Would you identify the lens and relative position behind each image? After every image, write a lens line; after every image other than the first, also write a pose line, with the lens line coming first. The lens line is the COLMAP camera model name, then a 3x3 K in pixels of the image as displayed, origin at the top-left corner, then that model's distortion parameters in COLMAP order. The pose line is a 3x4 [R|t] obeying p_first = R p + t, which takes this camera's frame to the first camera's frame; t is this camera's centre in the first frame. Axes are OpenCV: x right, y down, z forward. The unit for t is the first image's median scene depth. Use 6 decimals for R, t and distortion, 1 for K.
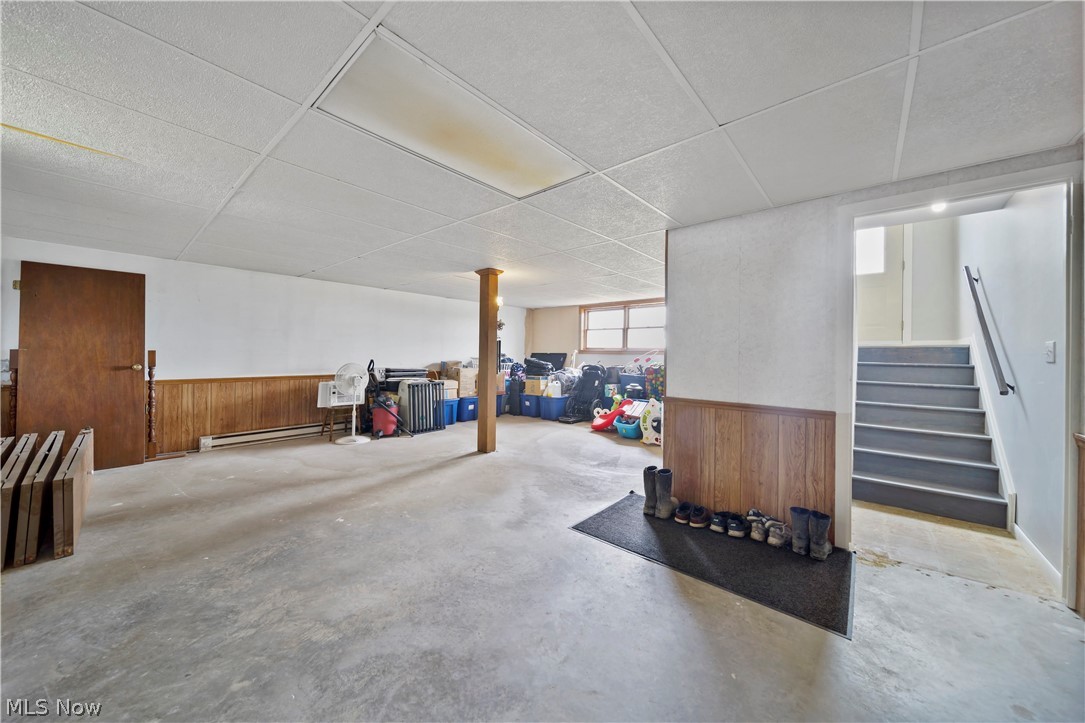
lens RADIAL K [[381.7, 0, 550.6], [0, 381.7, 355.3], [0, 0, 1]] dist [-0.018421, 0.000905]
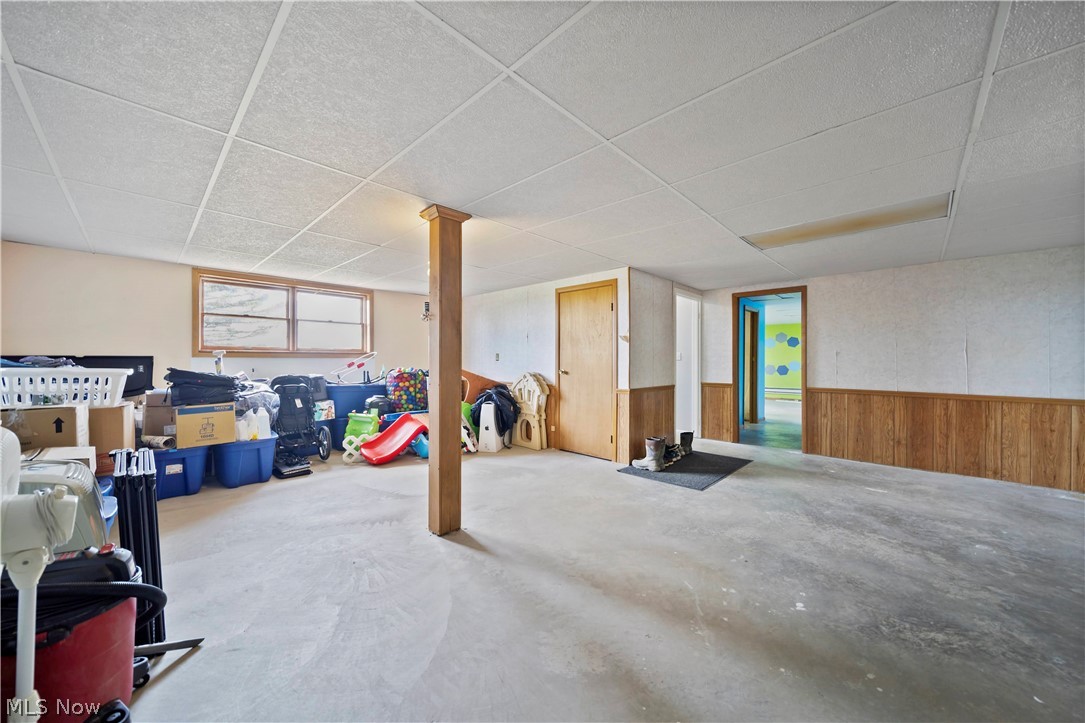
lens RADIAL K [[381.7, 0, 551.3], [0, 381.7, 358.3], [0, 0, 1]] dist [-0.018421, 0.000905]
pose [[0.072933, -0.008846, 0.997298, -1.708276], [0.006507, 0.999944, 0.008393, -0.015847], [-0.997316, 0.005877, 0.072987, 1.900064]]
